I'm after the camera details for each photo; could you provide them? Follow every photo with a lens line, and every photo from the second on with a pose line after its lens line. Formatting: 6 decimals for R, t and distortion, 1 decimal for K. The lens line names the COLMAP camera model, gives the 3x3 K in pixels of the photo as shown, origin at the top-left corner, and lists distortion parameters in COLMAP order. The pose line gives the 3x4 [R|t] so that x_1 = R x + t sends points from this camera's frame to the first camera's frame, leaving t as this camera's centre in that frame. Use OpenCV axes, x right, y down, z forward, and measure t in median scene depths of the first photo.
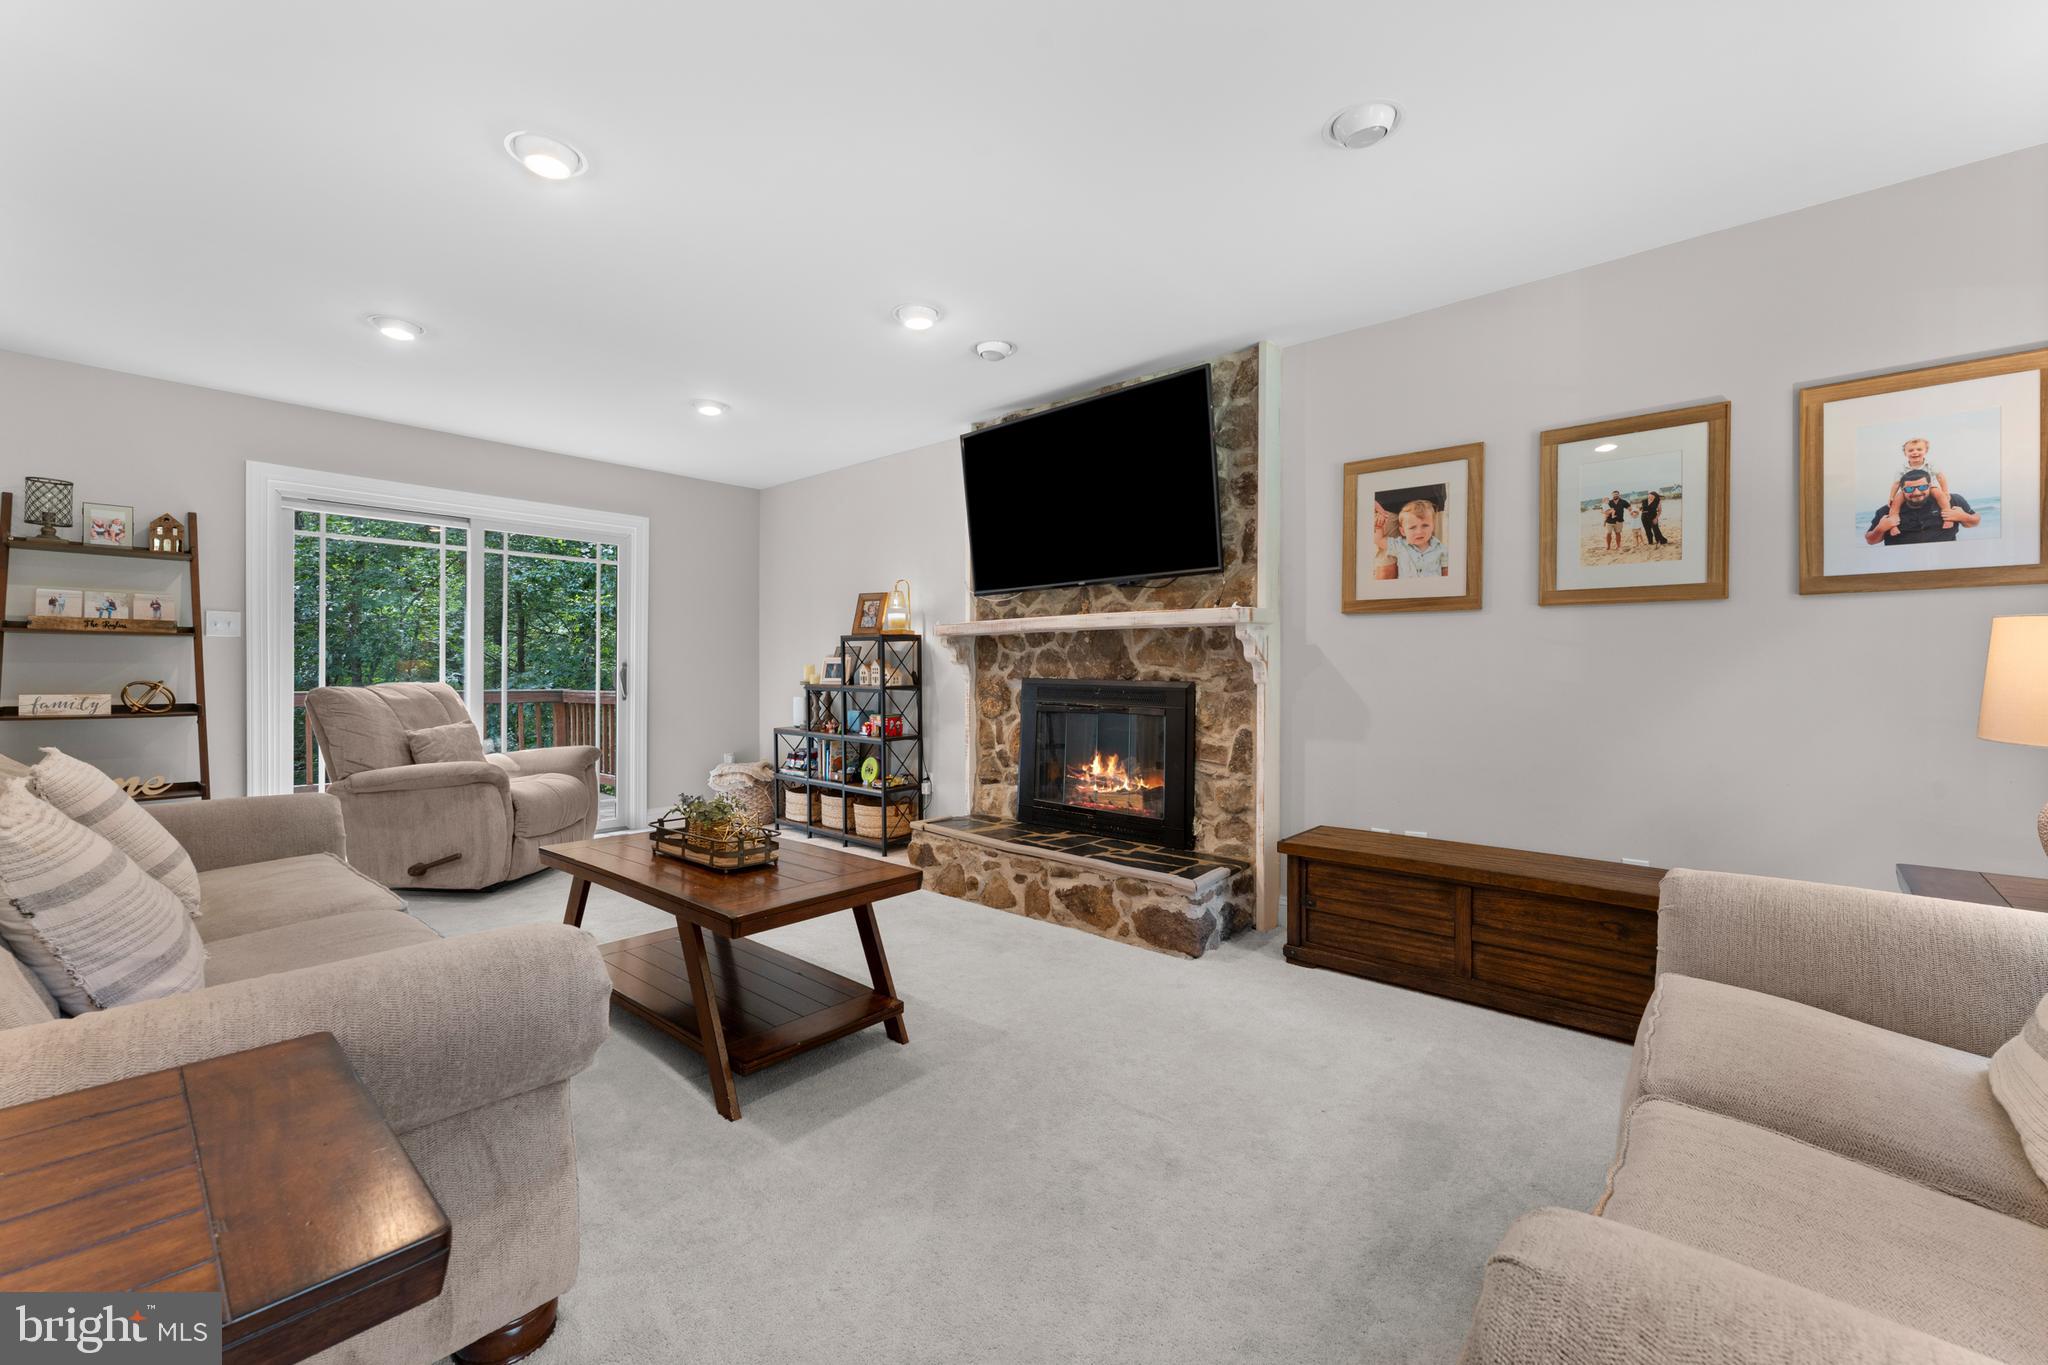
lens RADIAL K [[823.1, 0, 1028.6], [0, 823.1, 665.1], [0, 0, 1]] dist [0.007899, -0.000012]
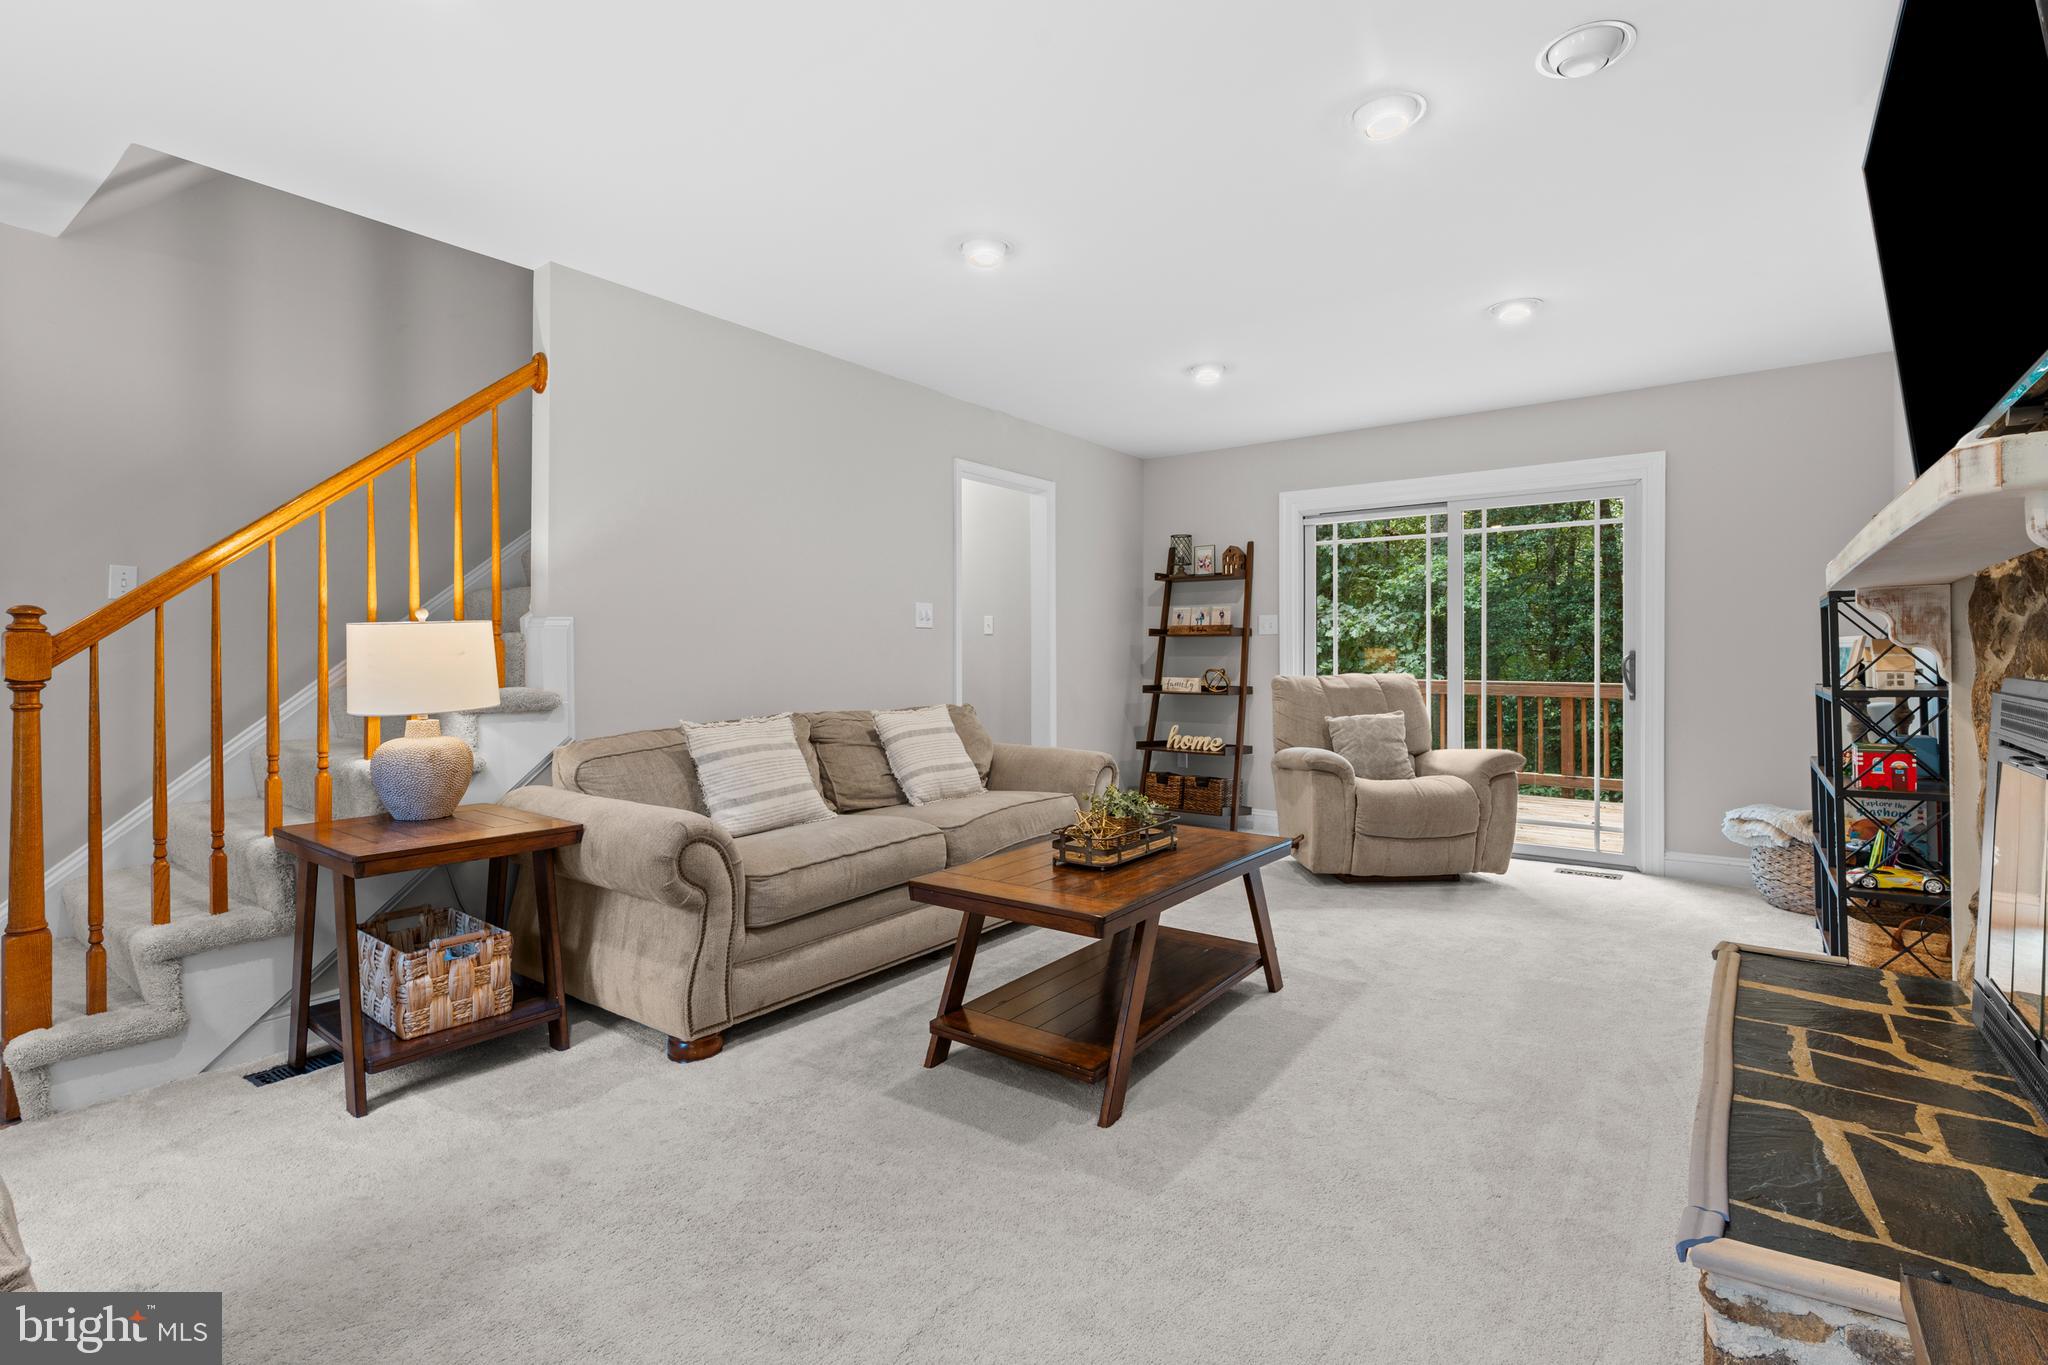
lens RADIAL K [[951.6, 0, 1024.0], [0, 951.6, 682.5], [0, 0, 1]] dist [-0.001295, -0.000397]
pose [[0.072178, 0.022312, -0.997142, 0.526940], [0.009772, 0.999686, 0.023076, 0.001322], [0.997344, -0.011410, 0.071937, 0.593575]]
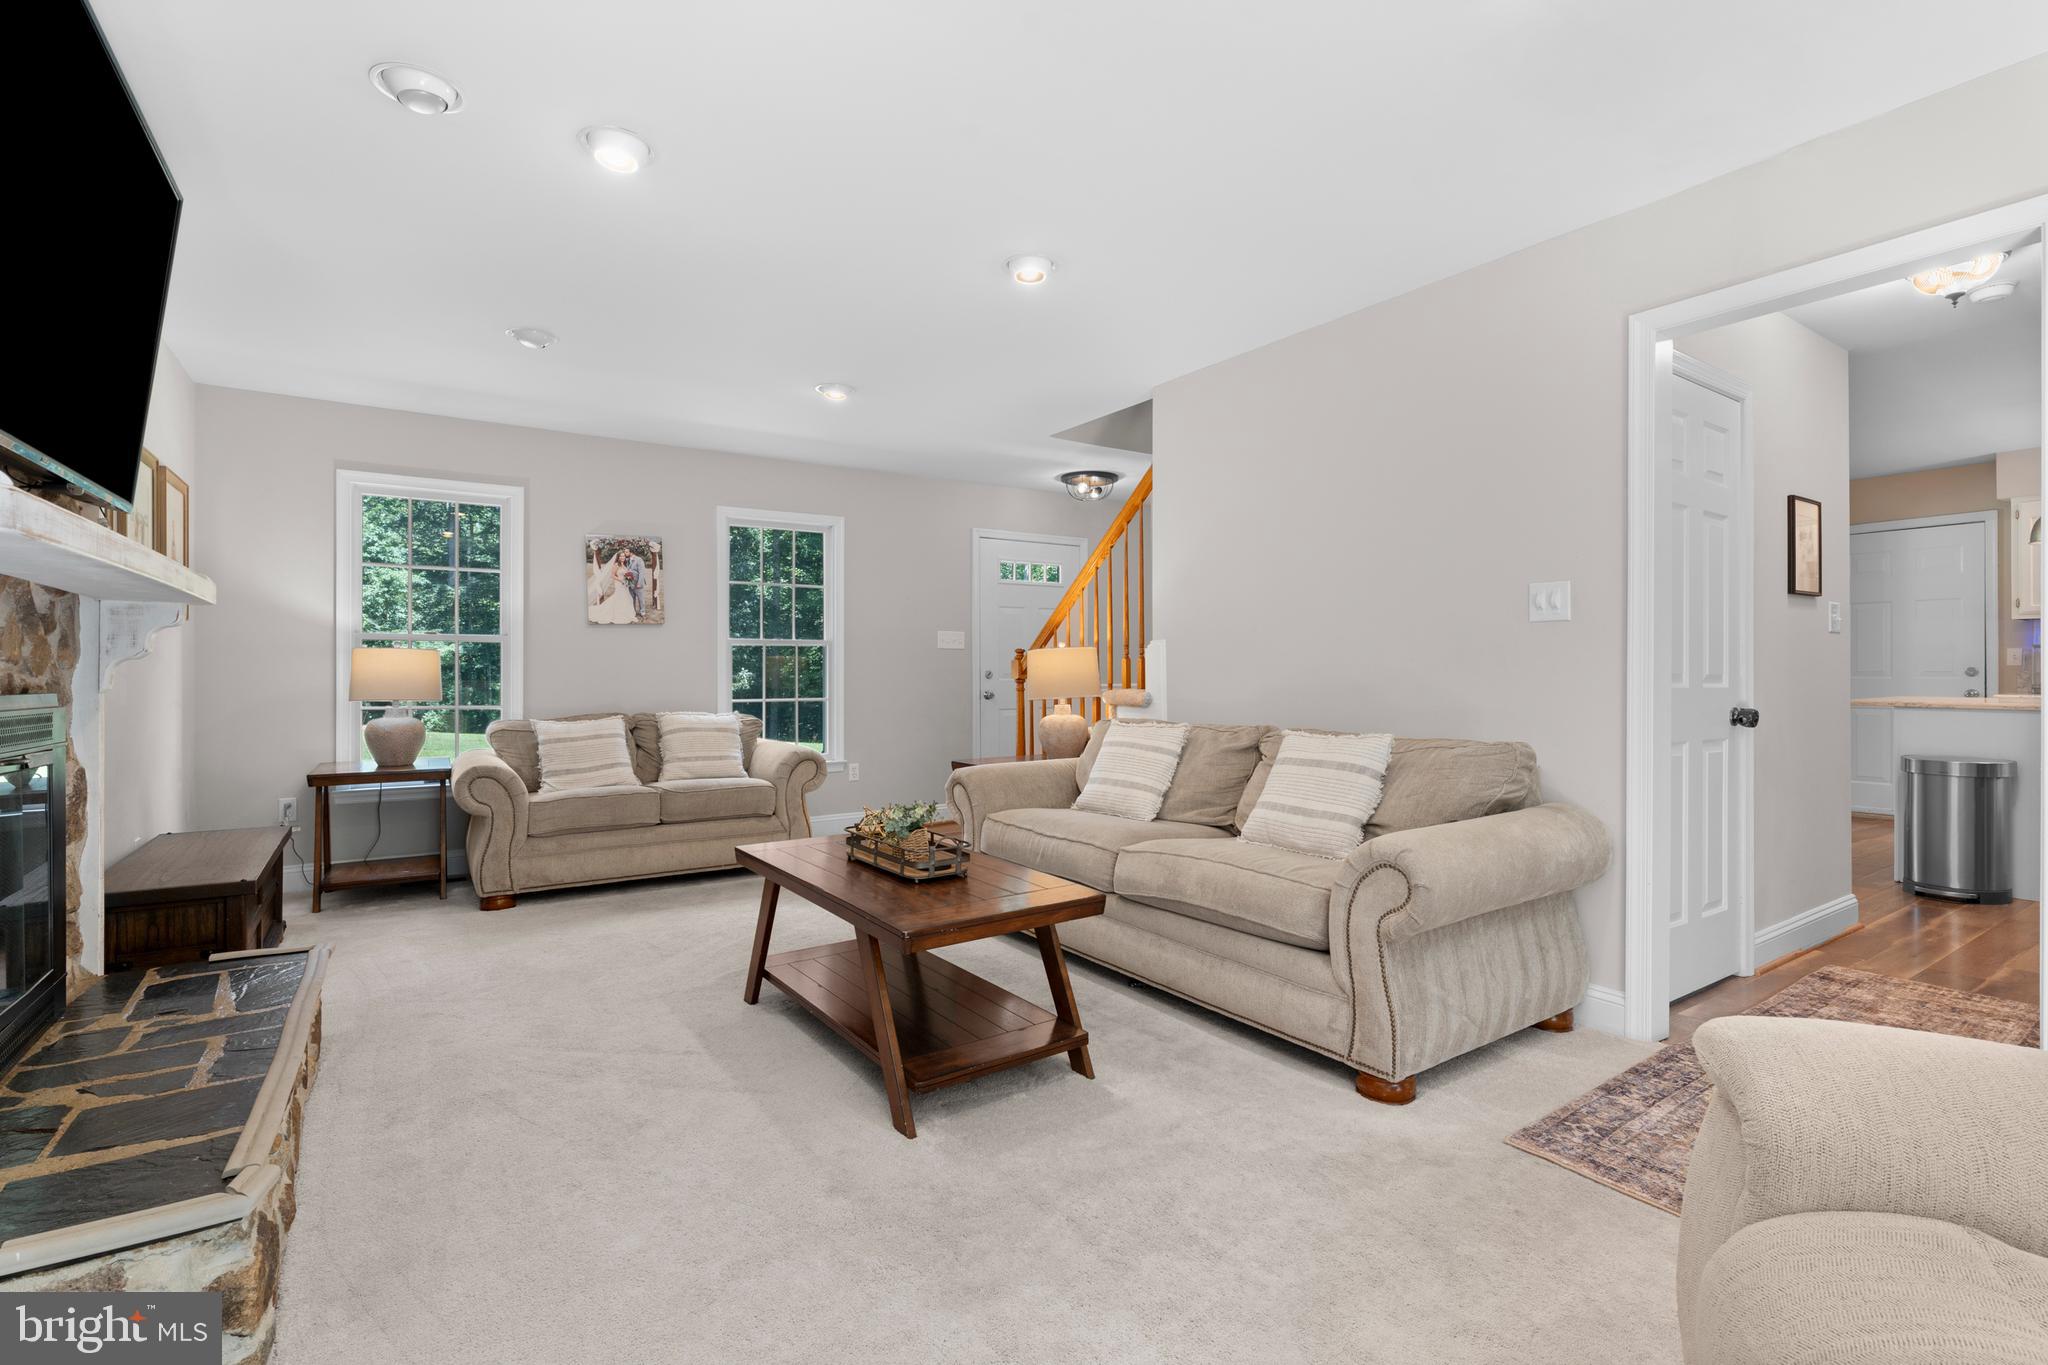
lens RADIAL K [[911.7, 0, 1029.0], [0, 911.7, 670.0], [0, 0, 1]] dist [0.000607, 0.000207]
pose [[-0.968691, -0.004219, 0.248236, -0.582663], [-0.005466, 0.999976, -0.004337, -0.000668], [-0.248211, -0.005558, -0.968690, 1.478429]]
